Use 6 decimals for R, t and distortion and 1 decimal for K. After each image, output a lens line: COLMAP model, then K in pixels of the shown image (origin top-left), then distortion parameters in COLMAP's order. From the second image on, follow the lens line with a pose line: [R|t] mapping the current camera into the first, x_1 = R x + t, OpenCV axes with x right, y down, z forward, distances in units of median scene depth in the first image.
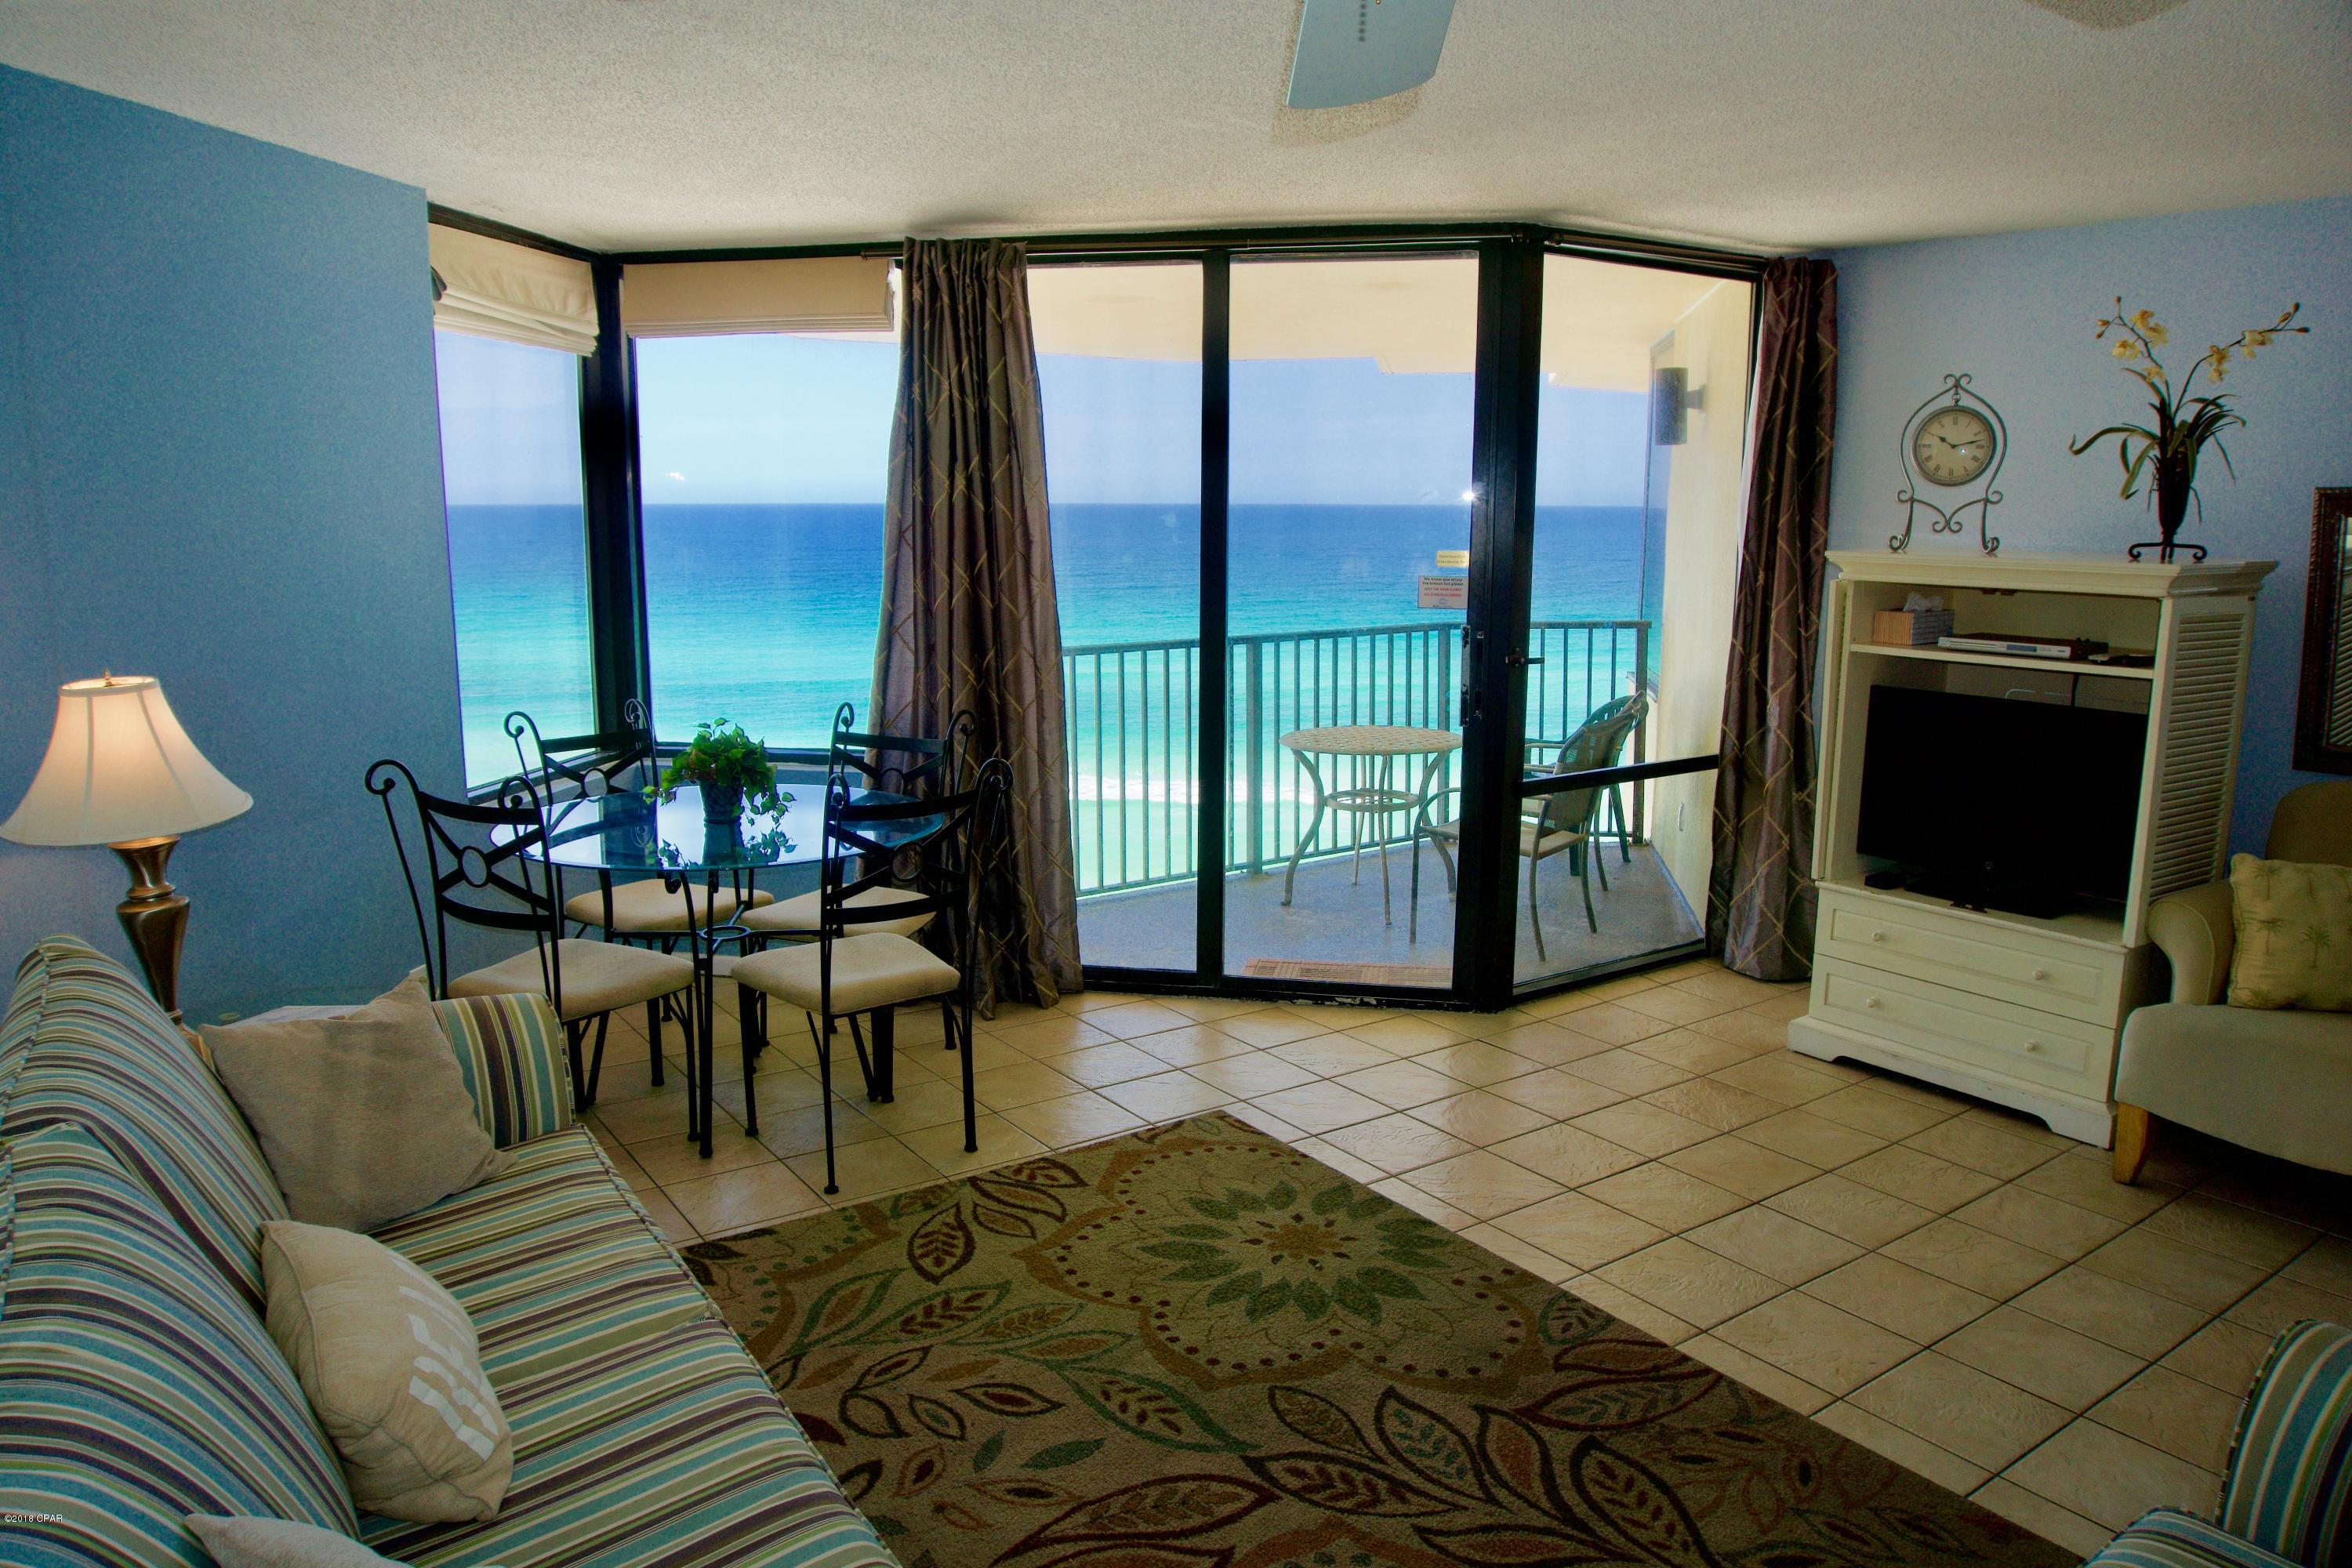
lens RADIAL K [[1578.9, 0, 1166.2], [0, 1578.9, 786.3], [0, 0, 1]] dist [-0.043769, -0.012001]
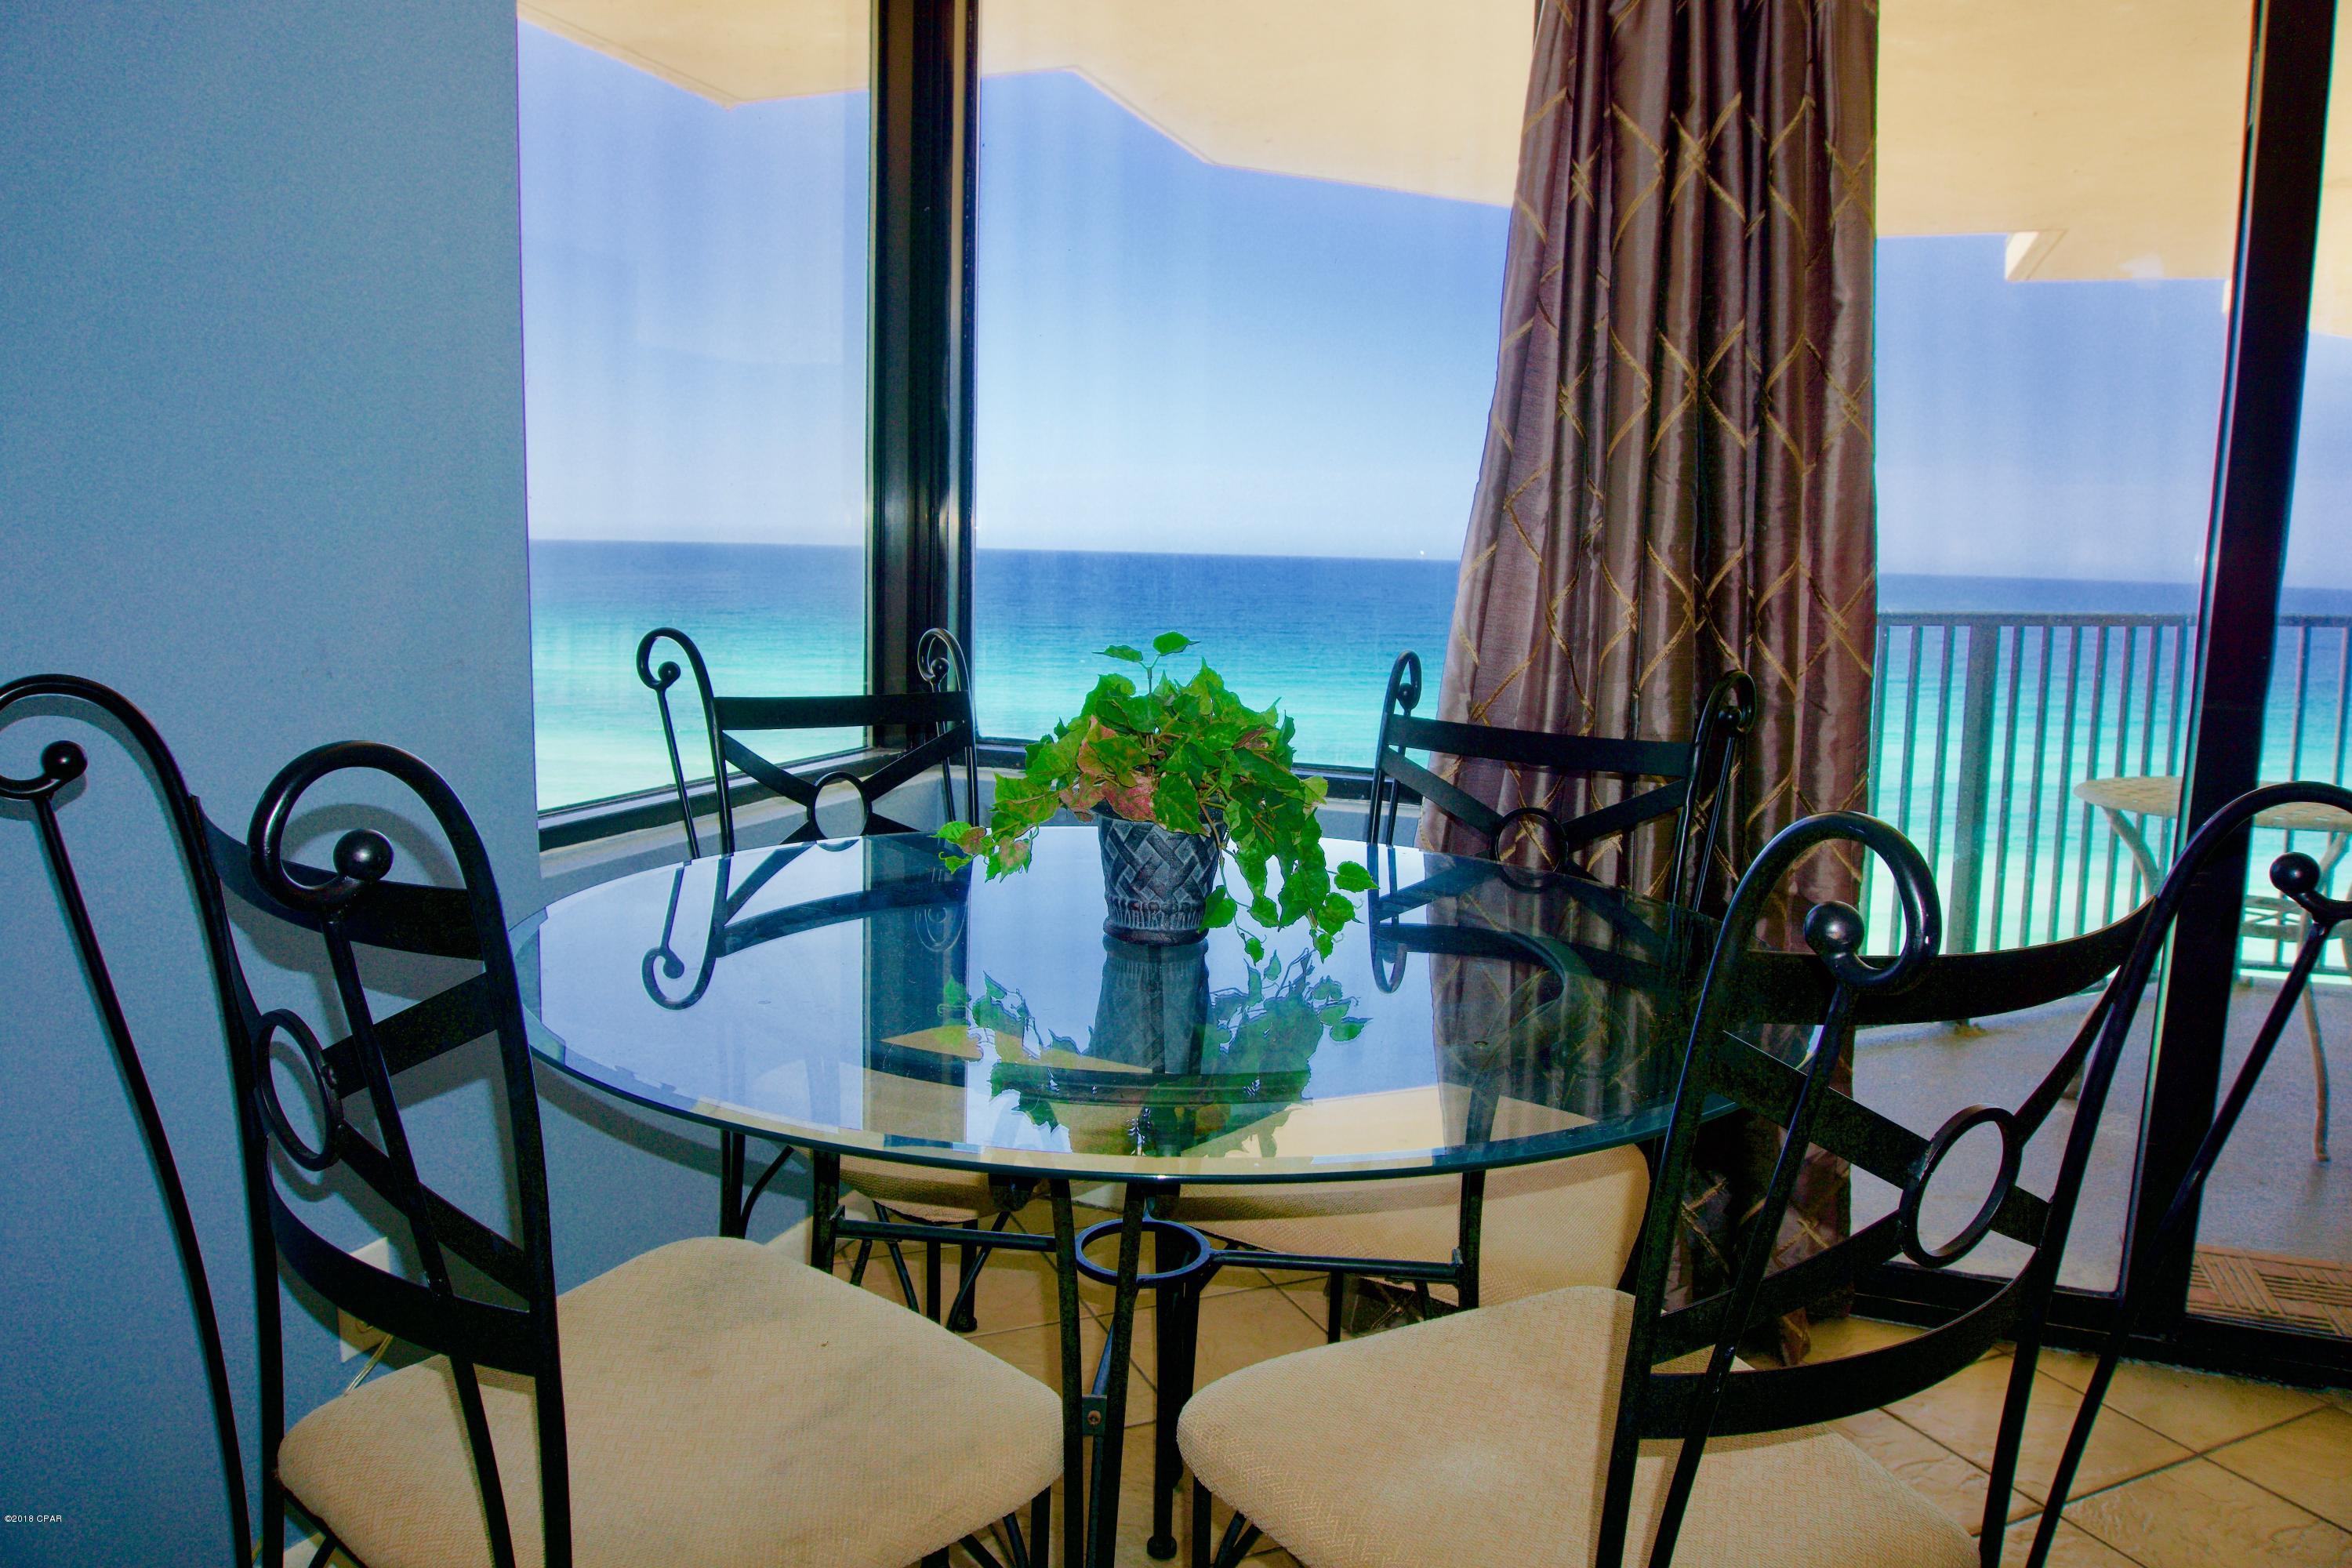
lens RADIAL K [[1578.9, 0, 1182.0], [0, 1578.9, 773.4], [0, 0, 1]] dist [-0.043769, -0.012001]
pose [[0.982156, 0.045179, -0.182561, -0.218320], [-0.053668, 0.997682, -0.041829, 0.001830], [0.180248, 0.050881, 0.982304, 0.671758]]
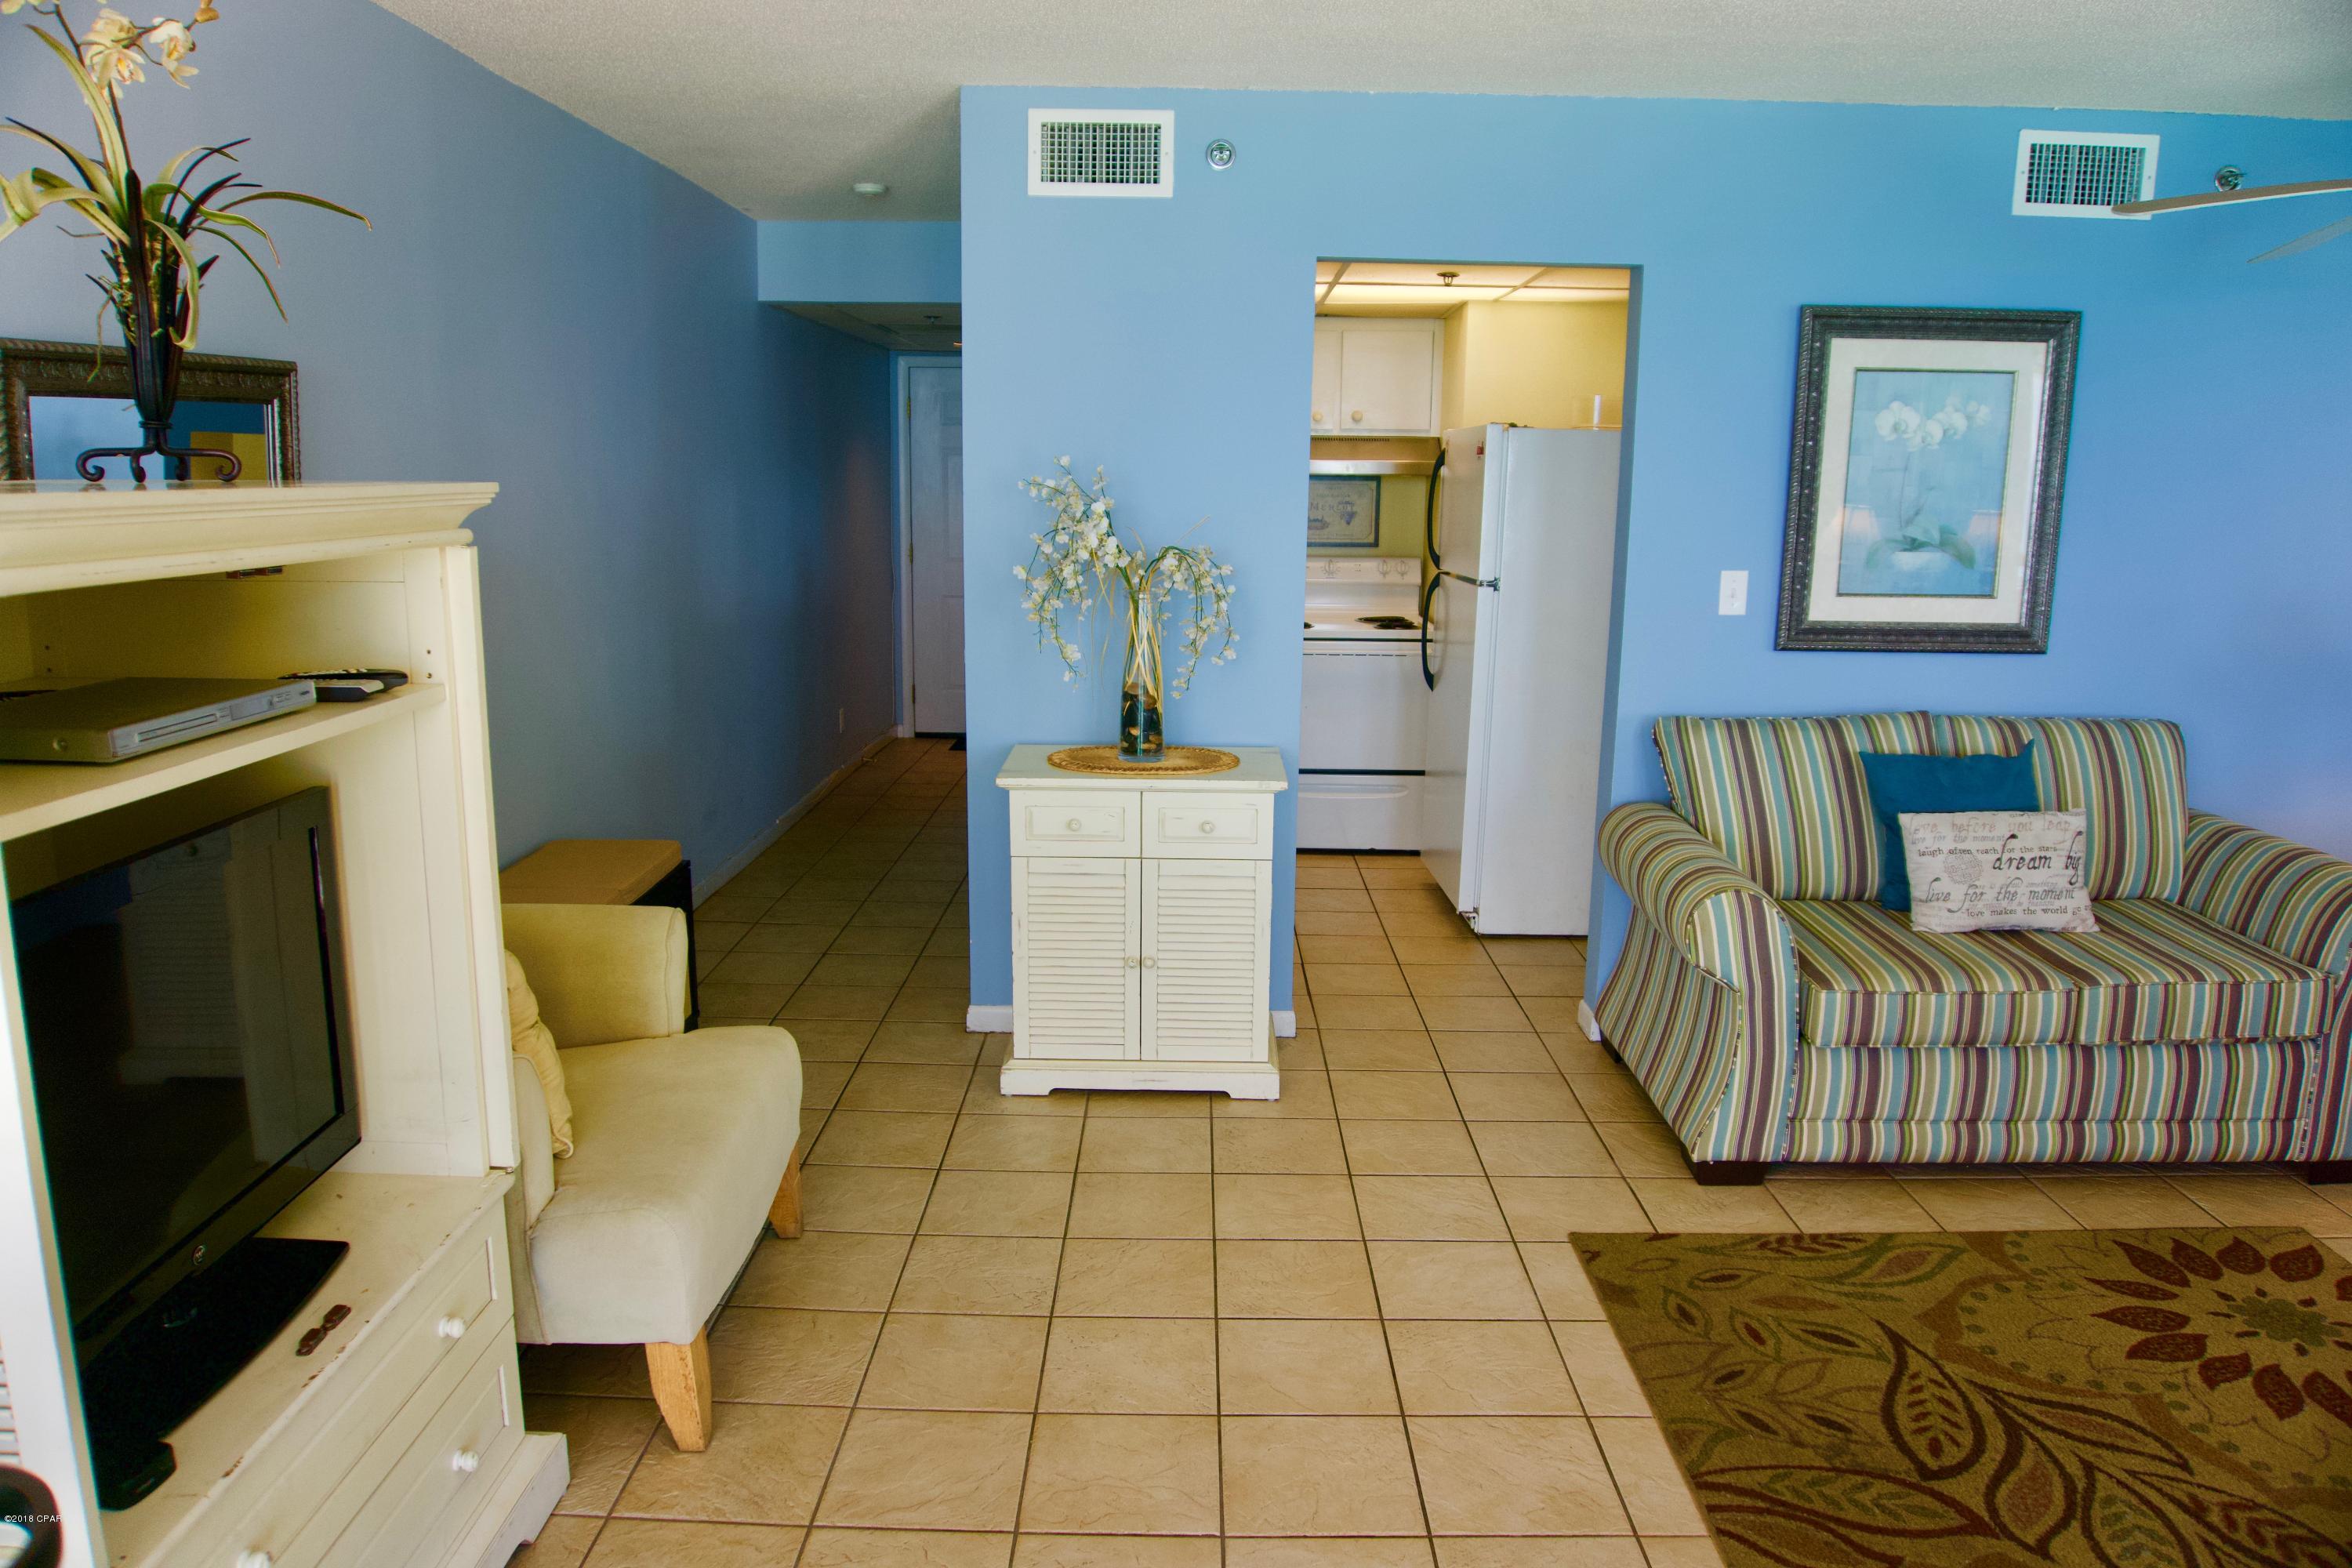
lens RADIAL K [[1578.9, 0, 1159.9], [0, 1578.9, 806.5], [0, 0, 1]] dist [-0.043769, -0.012001]
pose [[-0.813379, -0.128756, 0.567307, 0.119531], [0.091762, 0.934593, 0.343680, -0.184018], [-0.574452, 0.331600, -0.748363, 1.188698]]
